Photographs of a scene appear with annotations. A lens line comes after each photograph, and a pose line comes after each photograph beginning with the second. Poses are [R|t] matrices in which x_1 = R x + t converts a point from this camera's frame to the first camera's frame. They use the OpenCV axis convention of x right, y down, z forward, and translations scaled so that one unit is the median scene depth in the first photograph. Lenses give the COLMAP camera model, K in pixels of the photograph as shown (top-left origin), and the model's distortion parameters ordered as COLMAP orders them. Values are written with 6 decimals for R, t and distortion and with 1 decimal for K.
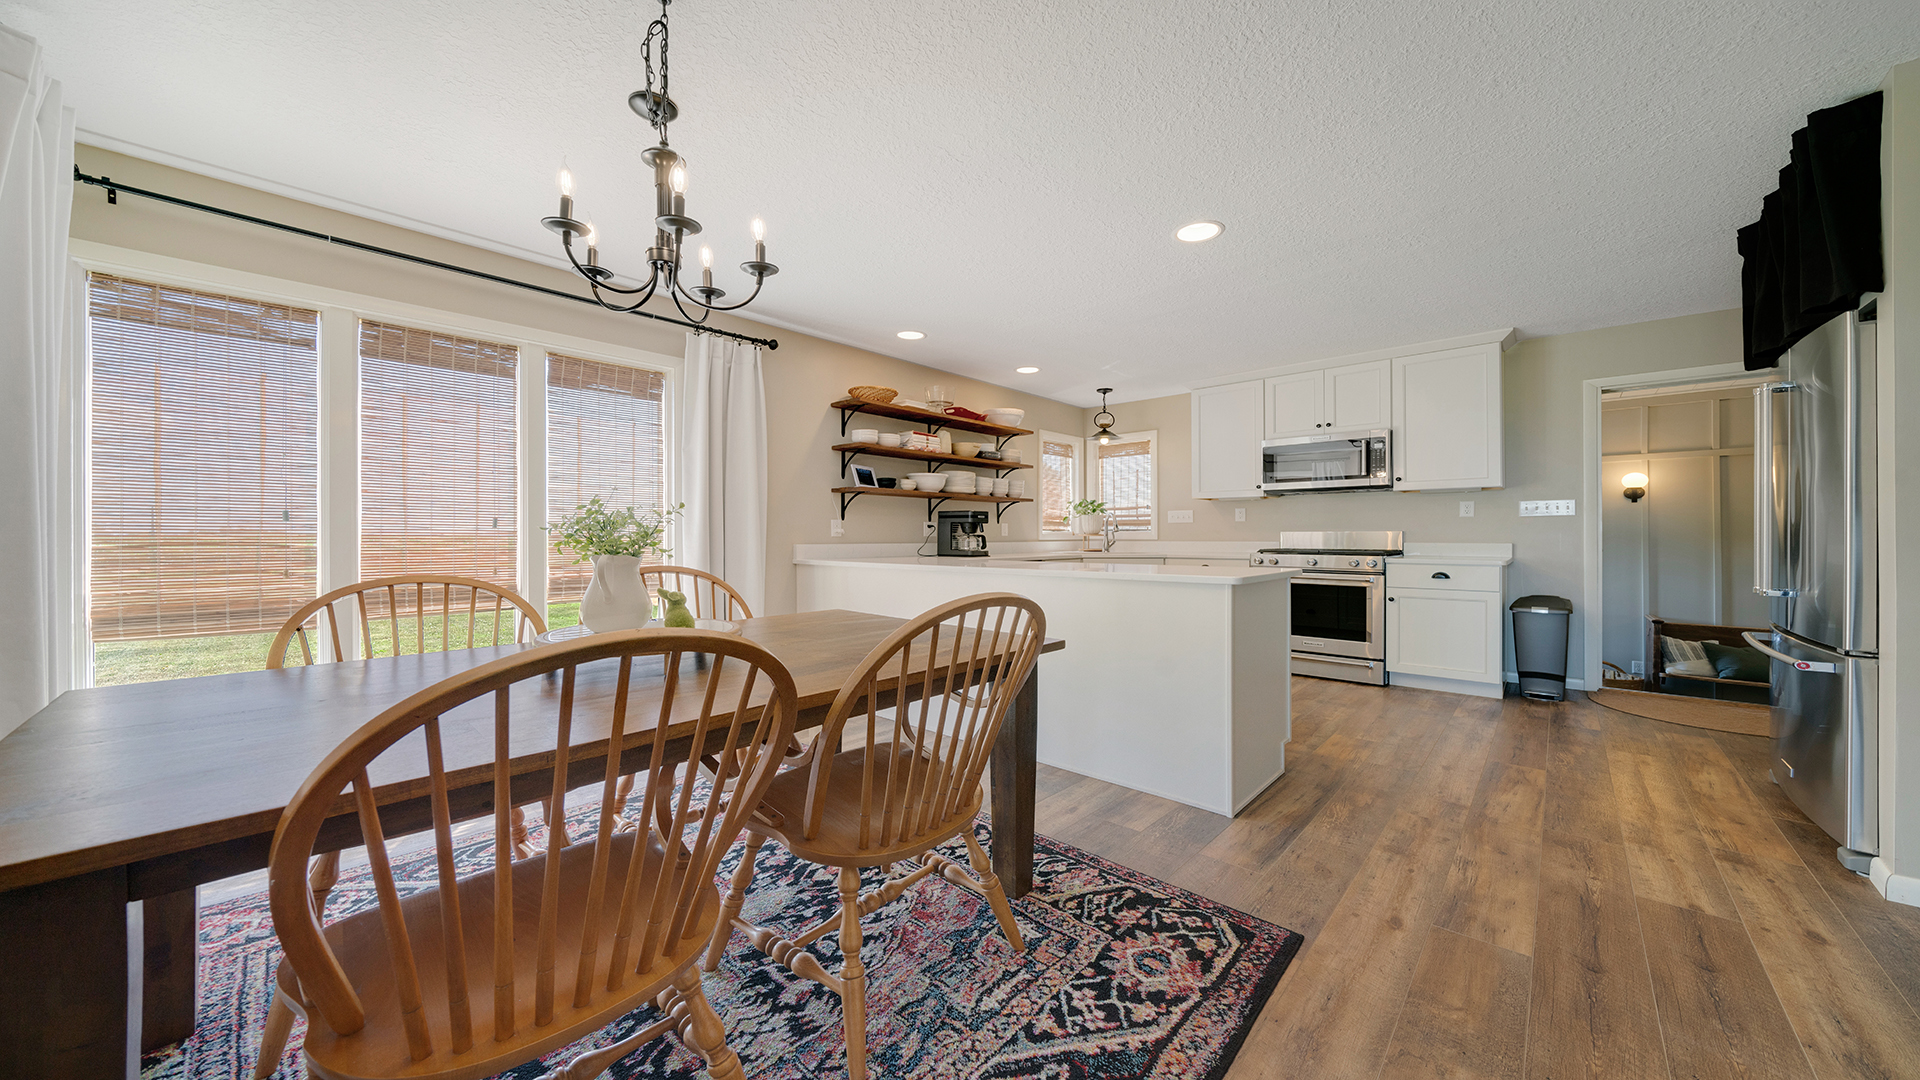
lens RADIAL K [[657.6, 0, 957.5], [0, 657.6, 536.4], [0, 0, 1]] dist [-0.005161, 0.000547]
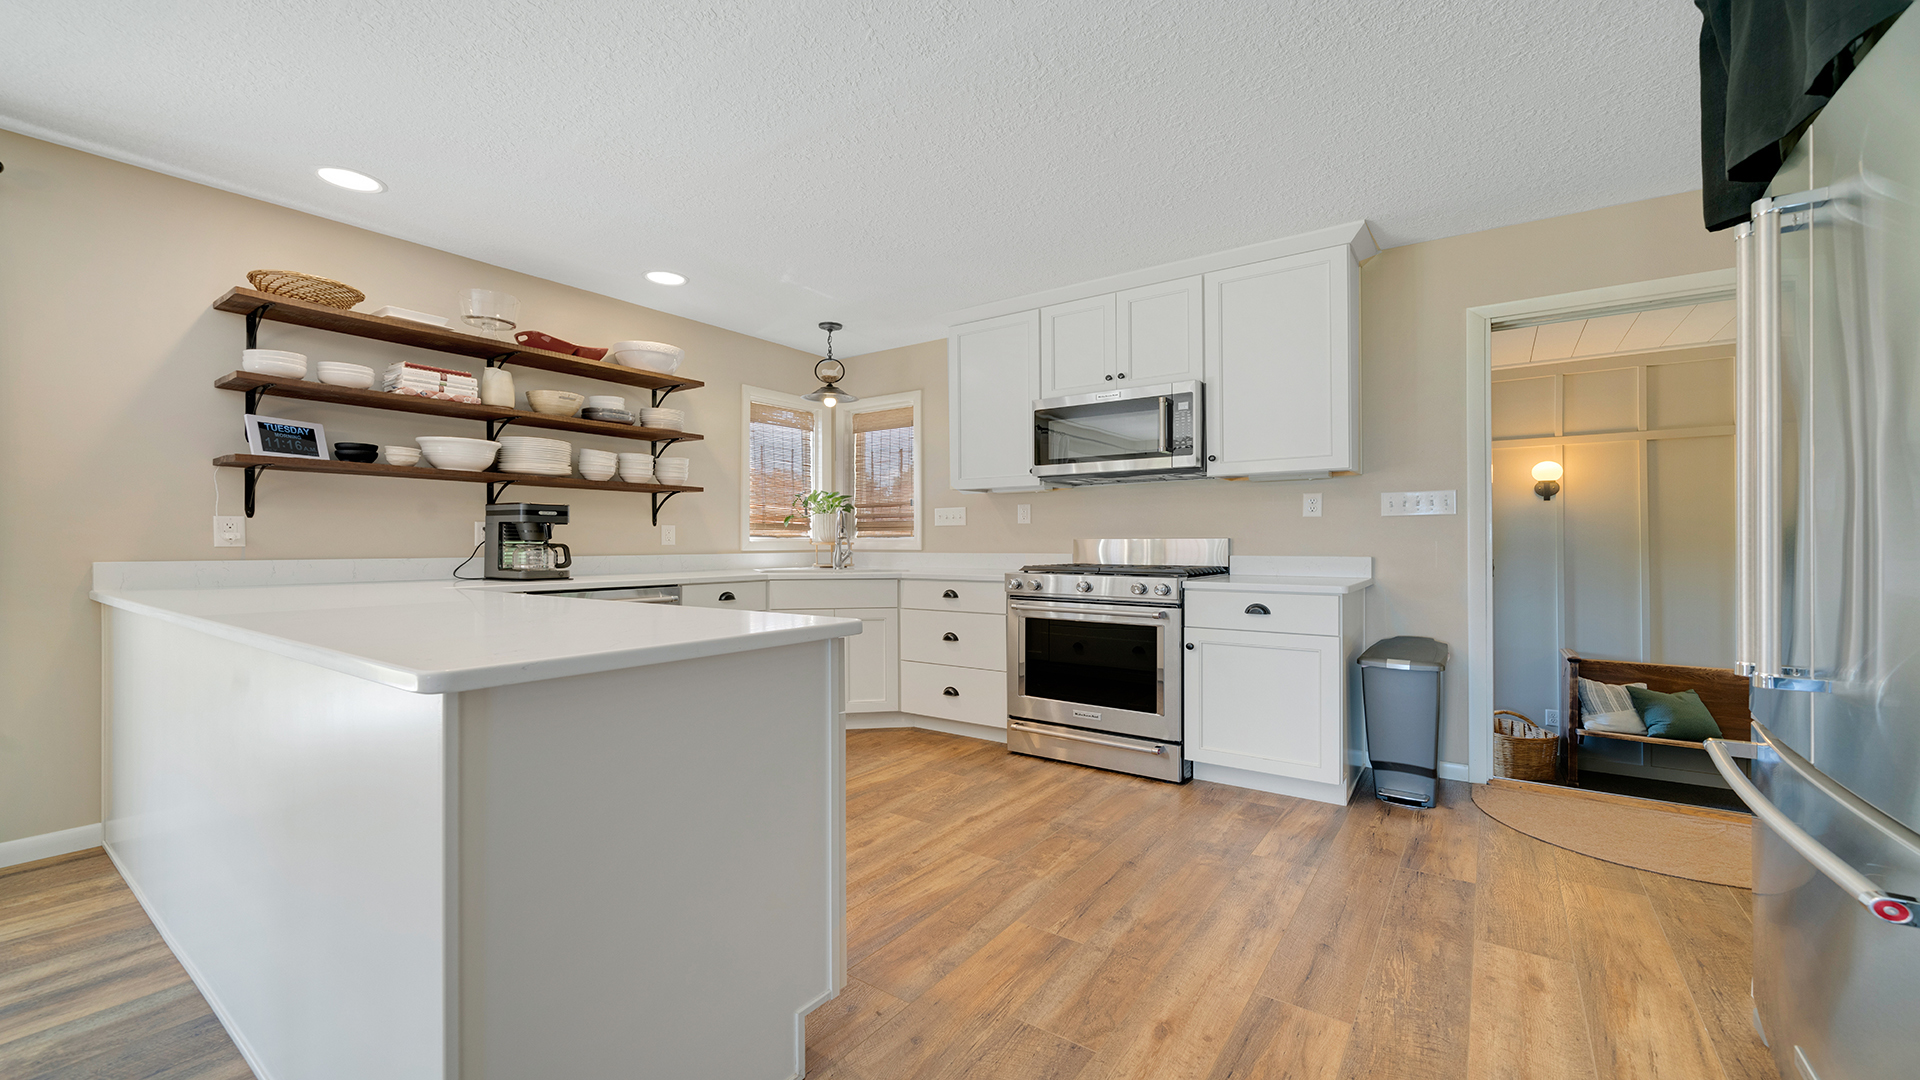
lens RADIAL K [[757.0, 0, 957.5], [0, 757.0, 543.1], [0, 0, 1]] dist [0.000083, 0.000599]
pose [[0.991795, 0.000194, 0.127840, 0.366007], [0.000107, 0.999997, -0.002341, -0.001841], [-0.127840, 0.002335, 0.991792, 0.325508]]
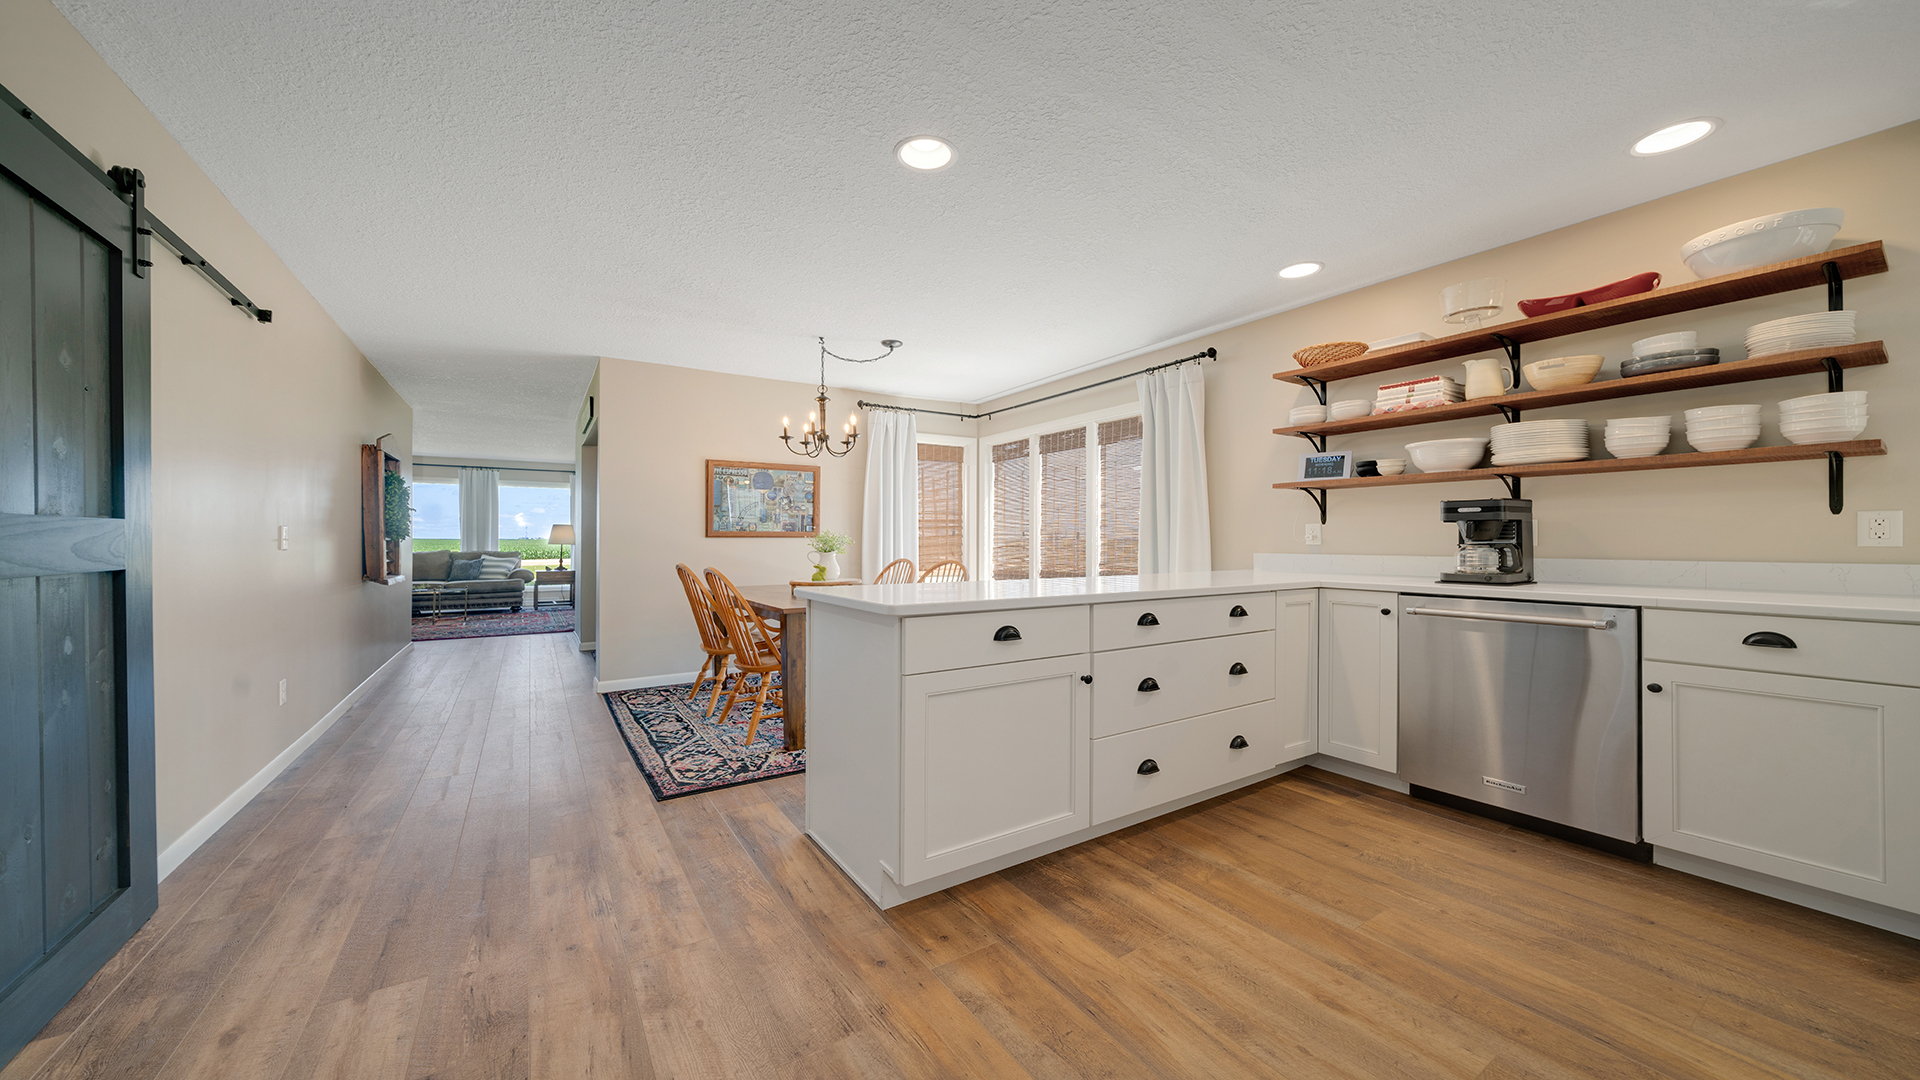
lens RADIAL K [[657.6, 0, 957.6], [0, 657.6, 540.8], [0, 0, 1]] dist [-0.005161, 0.000547]
pose [[-0.244447, 0.000883, -0.969662, 0.763882], [-0.000032, 1.000000, 0.000918, -0.006309], [0.969663, 0.000255, -0.244447, 0.846039]]
